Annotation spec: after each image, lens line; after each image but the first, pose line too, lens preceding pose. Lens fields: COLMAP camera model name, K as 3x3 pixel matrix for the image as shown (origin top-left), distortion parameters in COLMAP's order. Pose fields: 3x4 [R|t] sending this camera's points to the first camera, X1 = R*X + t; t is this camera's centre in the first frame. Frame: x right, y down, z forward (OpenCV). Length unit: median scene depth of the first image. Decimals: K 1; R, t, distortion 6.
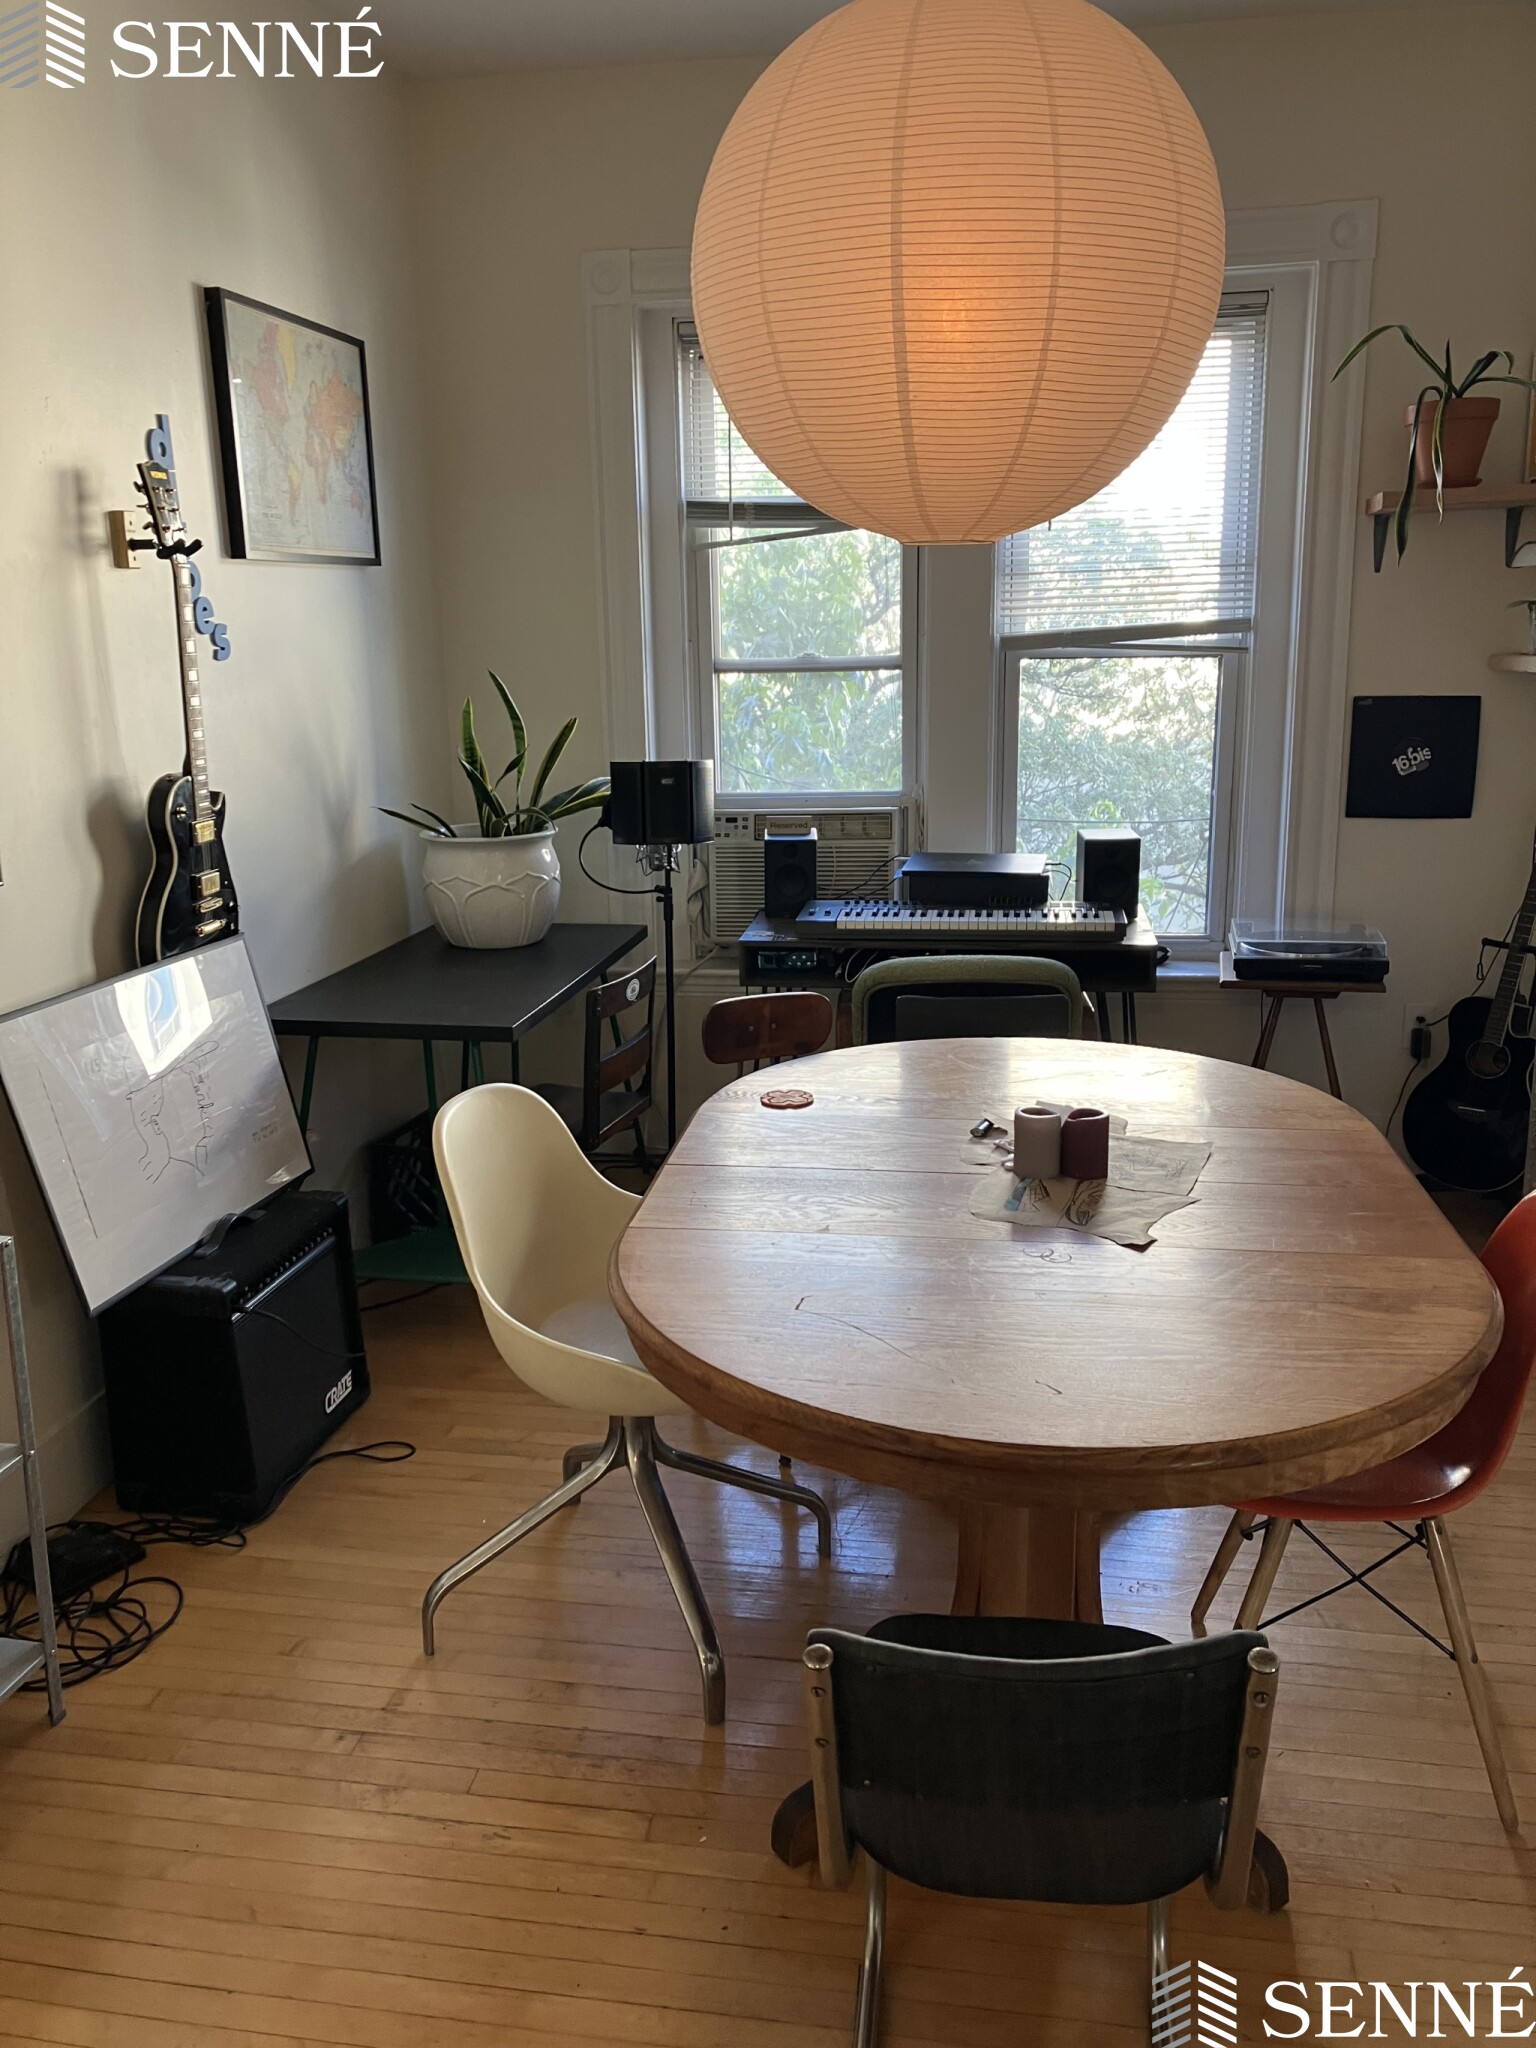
lens RADIAL K [[1628.9, 0, 768.0], [0, 1628.9, 1024.0], [0, 0, 1]] dist [0.031924, -0.162983]
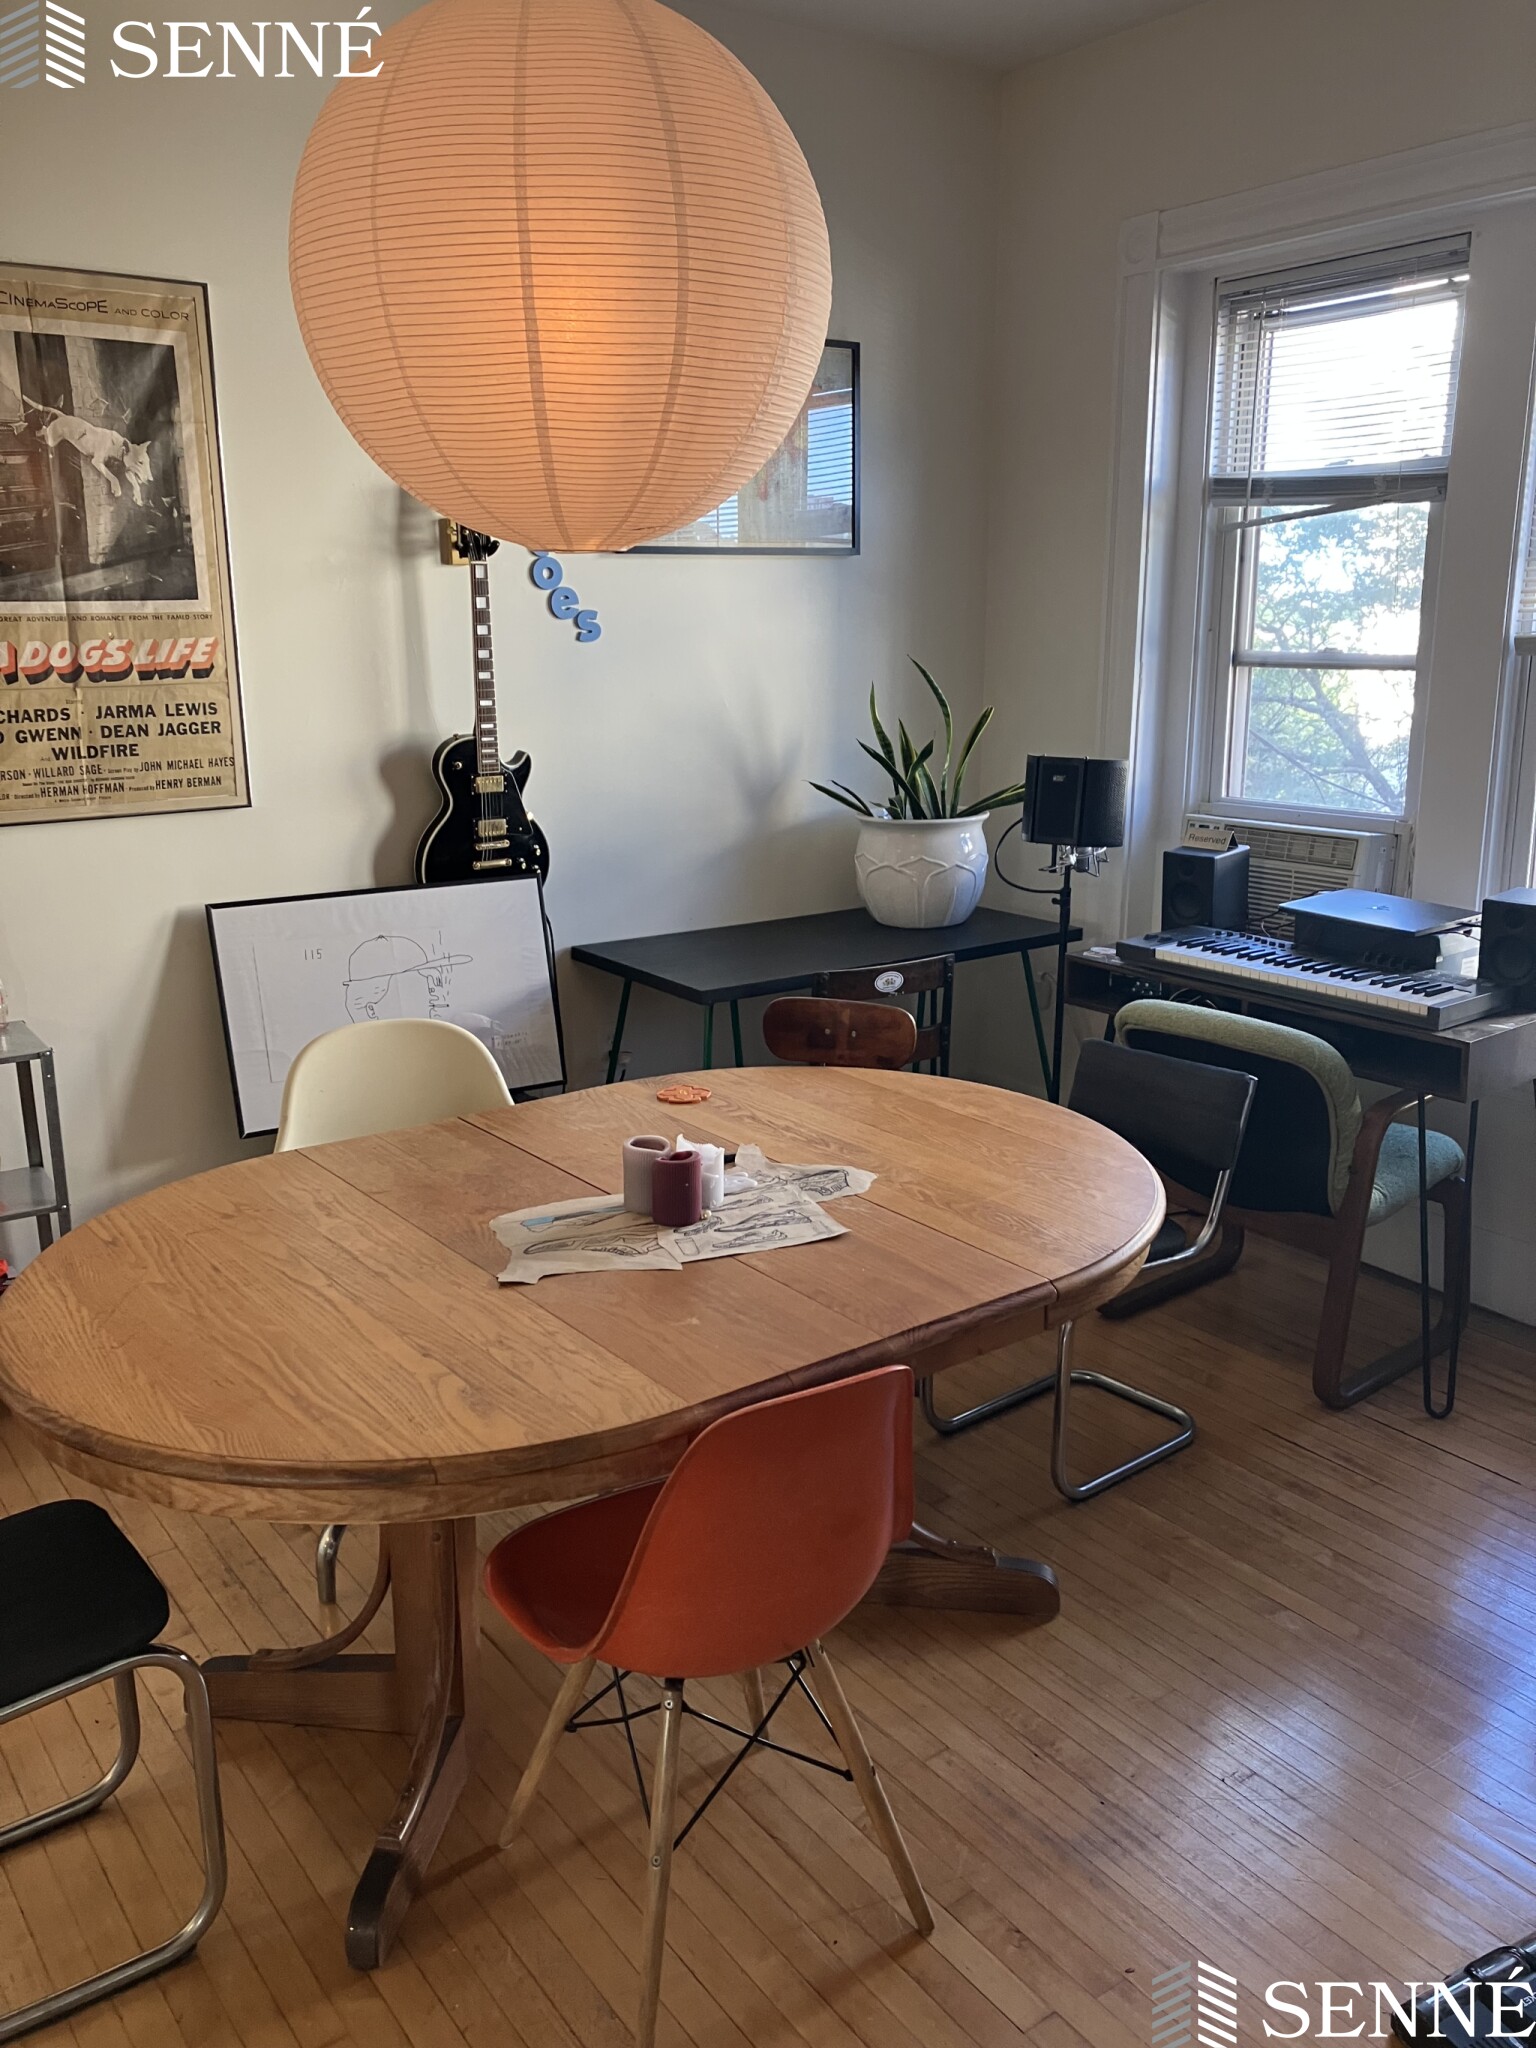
lens RADIAL K [[1628.9, 0, 768.0], [0, 1628.9, 1024.0], [0, 0, 1]] dist [0.031924, -0.162983]
pose [[0.718376, 0.183681, -0.670968, 0.510121], [-0.170471, 0.981585, 0.086198, -0.066223], [0.674445, 0.052458, 0.736459, 0.206925]]
